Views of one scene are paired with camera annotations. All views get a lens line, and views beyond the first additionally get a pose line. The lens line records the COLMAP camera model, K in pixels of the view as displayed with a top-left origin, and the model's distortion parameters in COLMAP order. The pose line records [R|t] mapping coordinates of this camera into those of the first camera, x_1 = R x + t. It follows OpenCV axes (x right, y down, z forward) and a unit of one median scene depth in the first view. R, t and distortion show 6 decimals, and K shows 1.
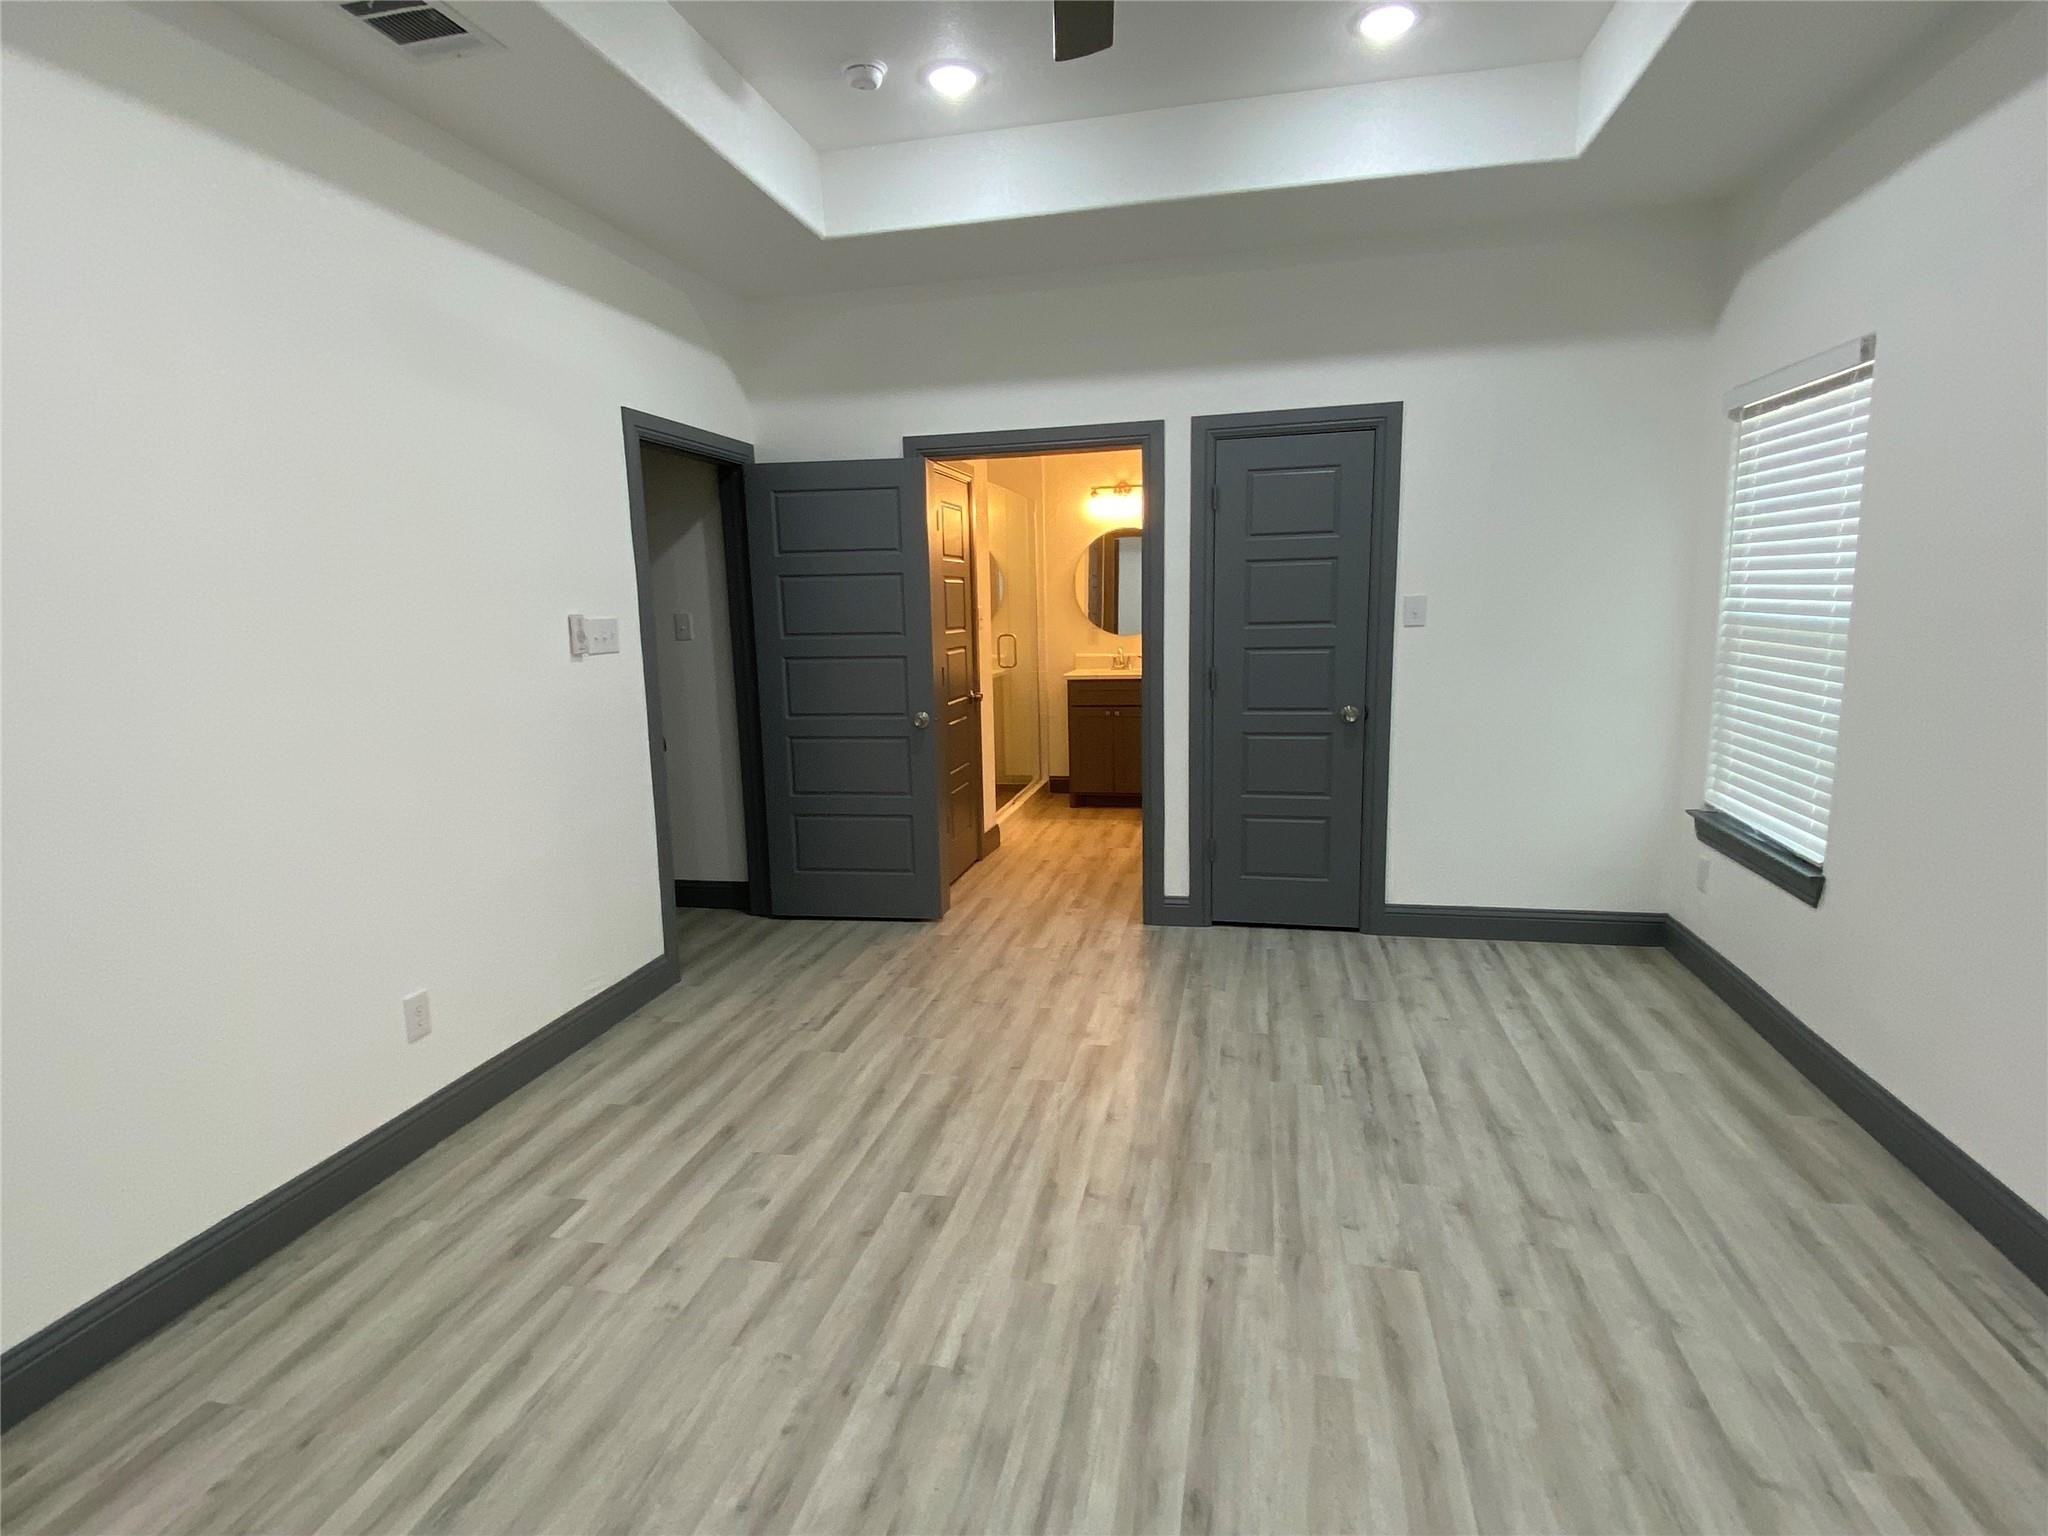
lens RADIAL K [[1059.1, 0, 1012.3], [0, 1059.1, 774.0], [0, 0, 1]] dist [0.000021, -0.024518]
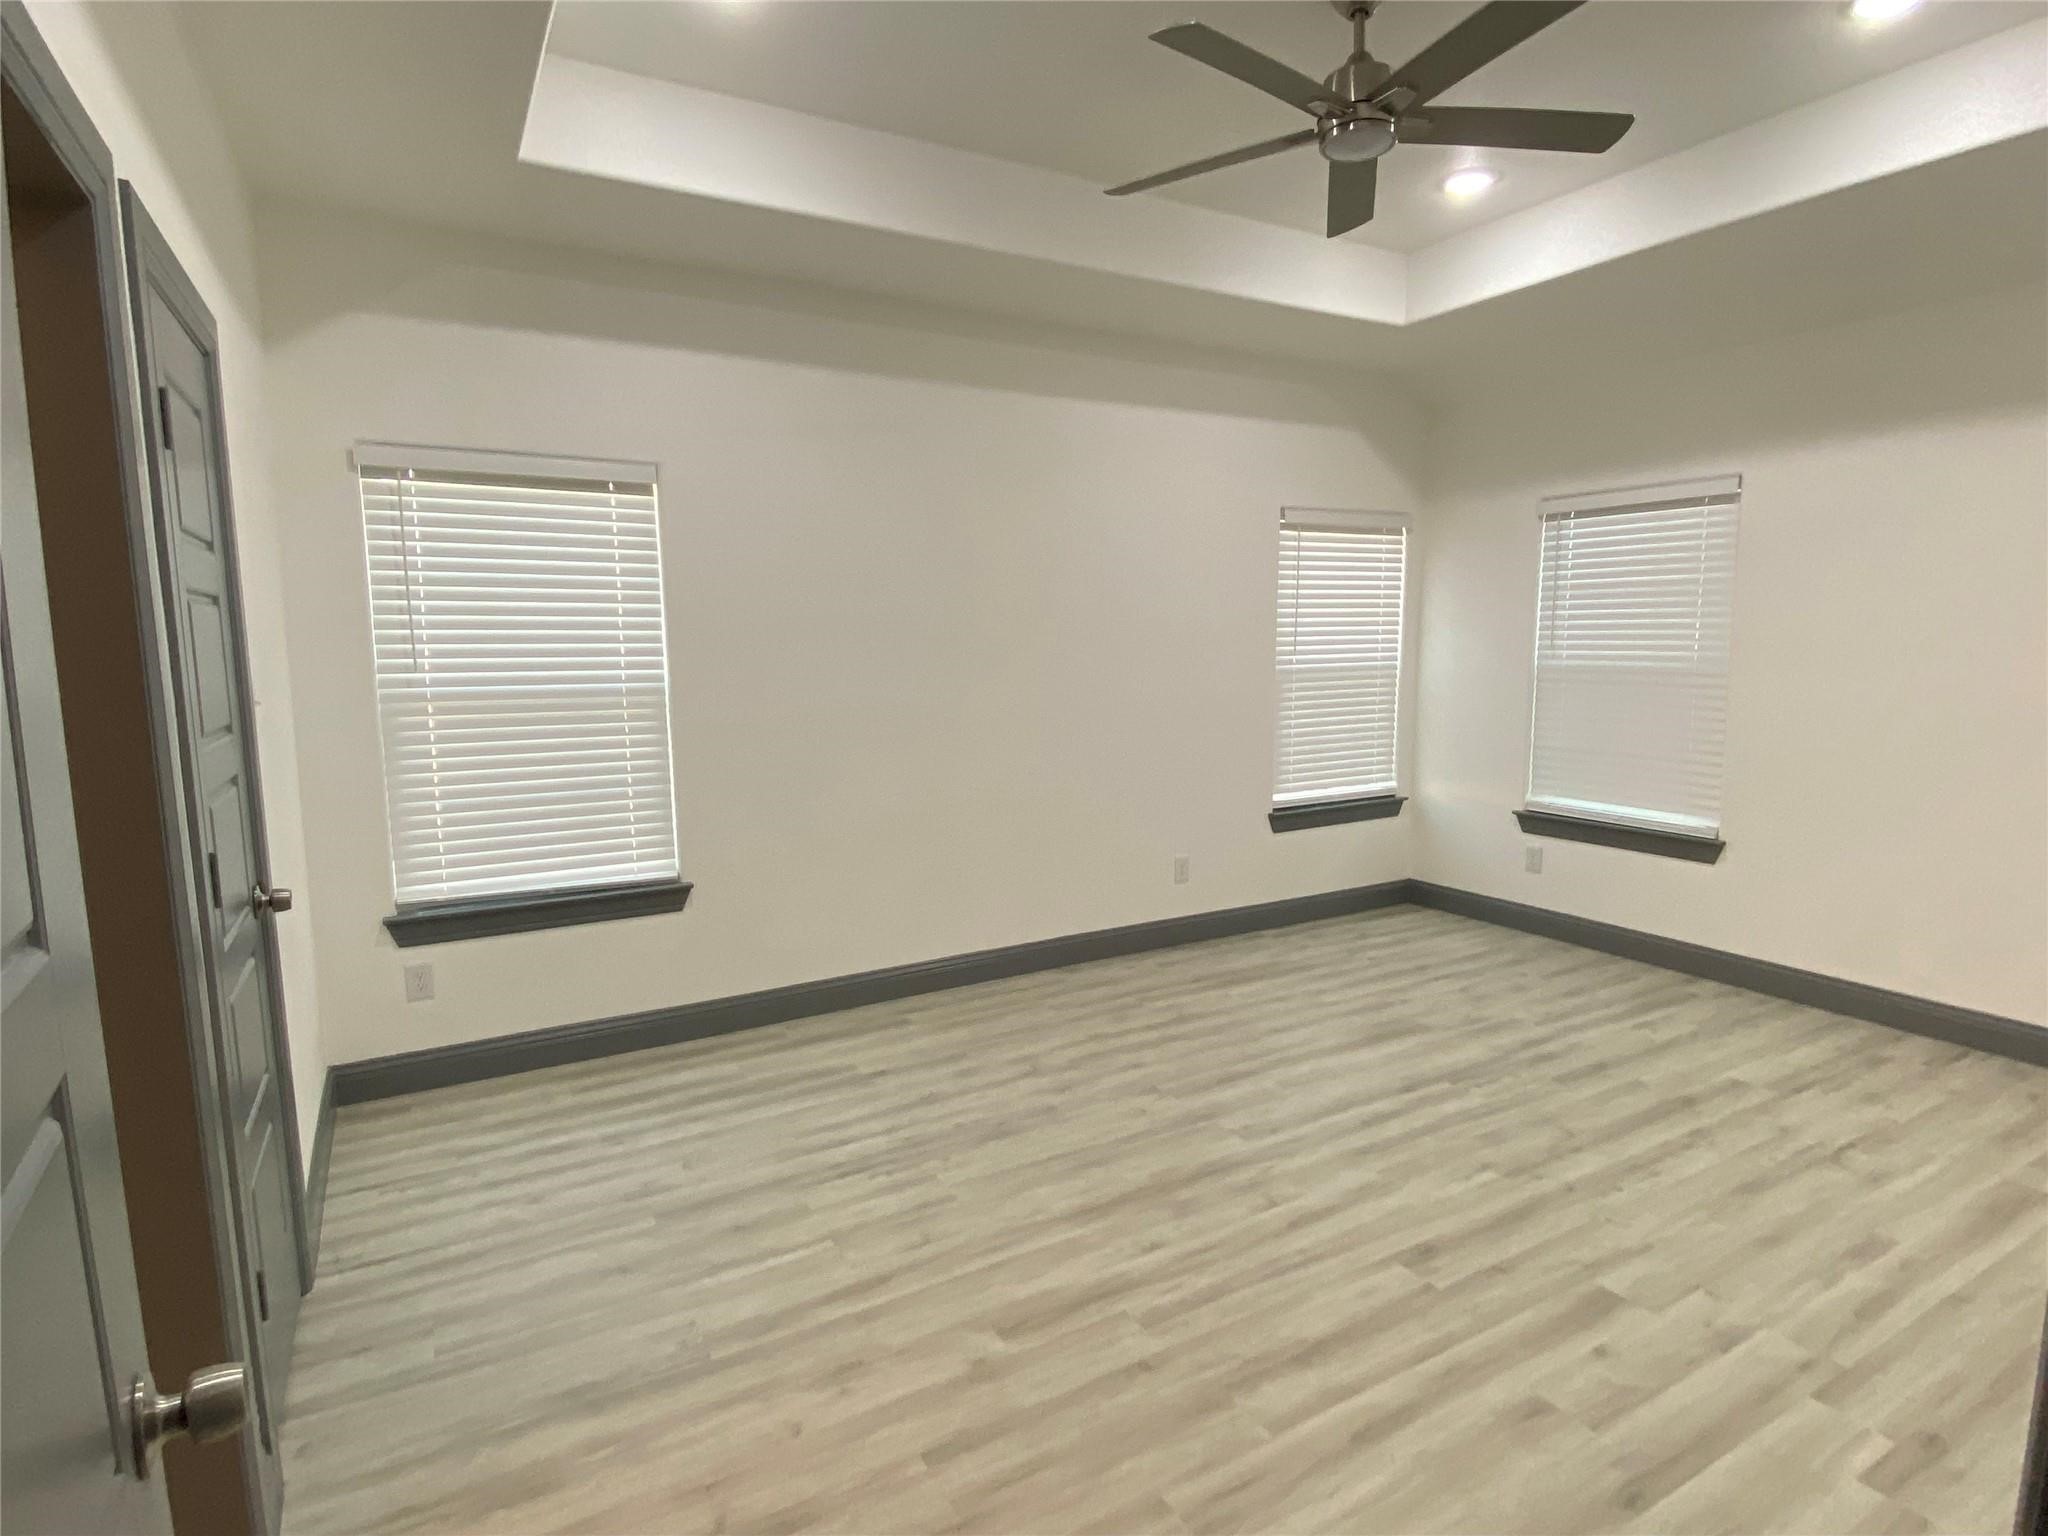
lens RADIAL K [[1059.1, 0, 1012.3], [0, 1059.1, 774.0], [0, 0, 1]] dist [0.000021, -0.024518]
pose [[-0.667114, -0.062149, 0.742359, -0.493805], [0.156570, 0.962559, 0.221284, -0.283577], [-0.728317, 0.263853, -0.632405, 1.676367]]
